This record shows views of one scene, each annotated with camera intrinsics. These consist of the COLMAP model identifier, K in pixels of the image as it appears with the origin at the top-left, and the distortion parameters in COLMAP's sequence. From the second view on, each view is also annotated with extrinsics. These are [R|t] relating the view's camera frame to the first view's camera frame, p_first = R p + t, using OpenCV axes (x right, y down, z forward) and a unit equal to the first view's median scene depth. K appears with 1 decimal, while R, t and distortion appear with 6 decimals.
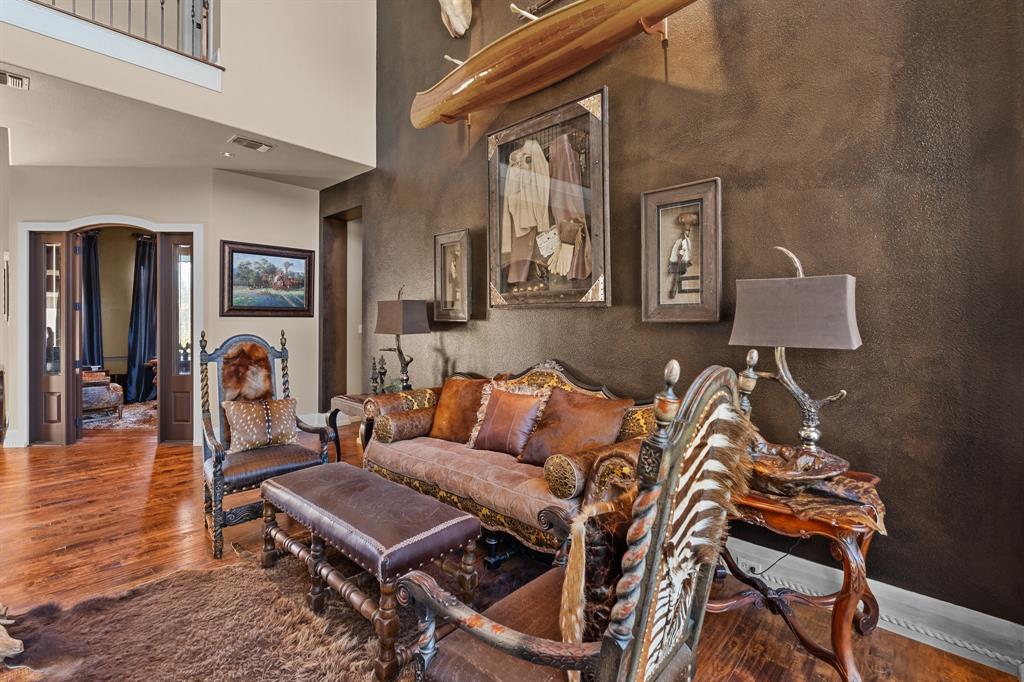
lens RADIAL K [[453.4, 0, 520.8], [0, 453.4, 320.9], [0, 0, 1]] dist [-0.002631, -0.000225]
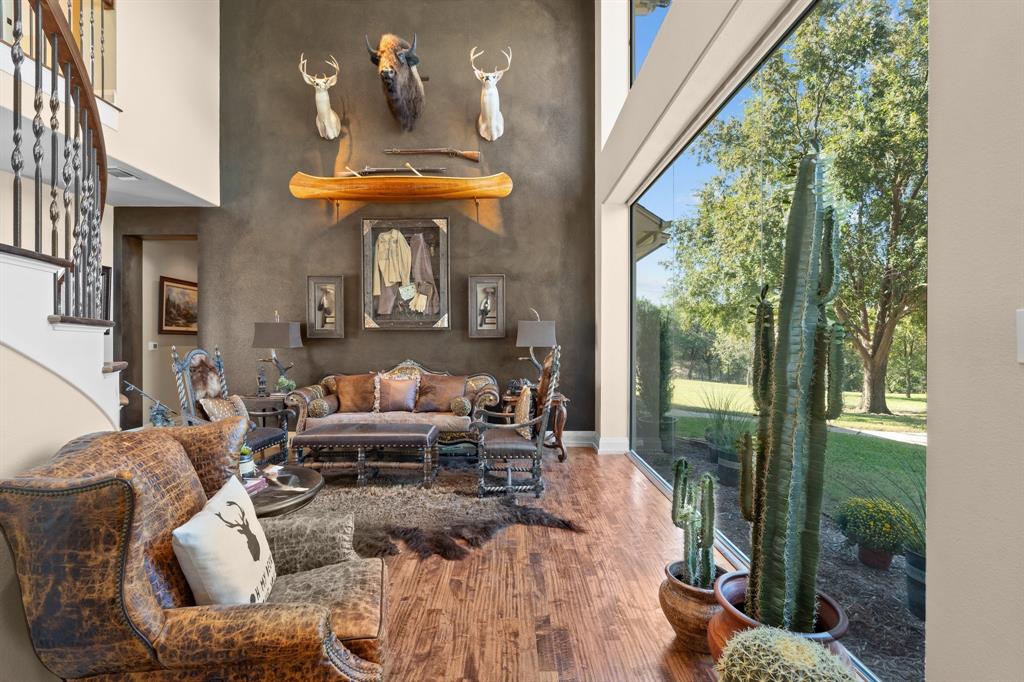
lens RADIAL K [[453.4, 0, 510.9], [0, 453.4, 339.0], [0, 0, 1]] dist [-0.002631, -0.000225]
pose [[0.735497, -0.004712, 0.677512, -0.919728], [0.003342, 0.999989, 0.003327, 0.001957], [-0.677520, -0.000183, 0.735504, -0.598321]]
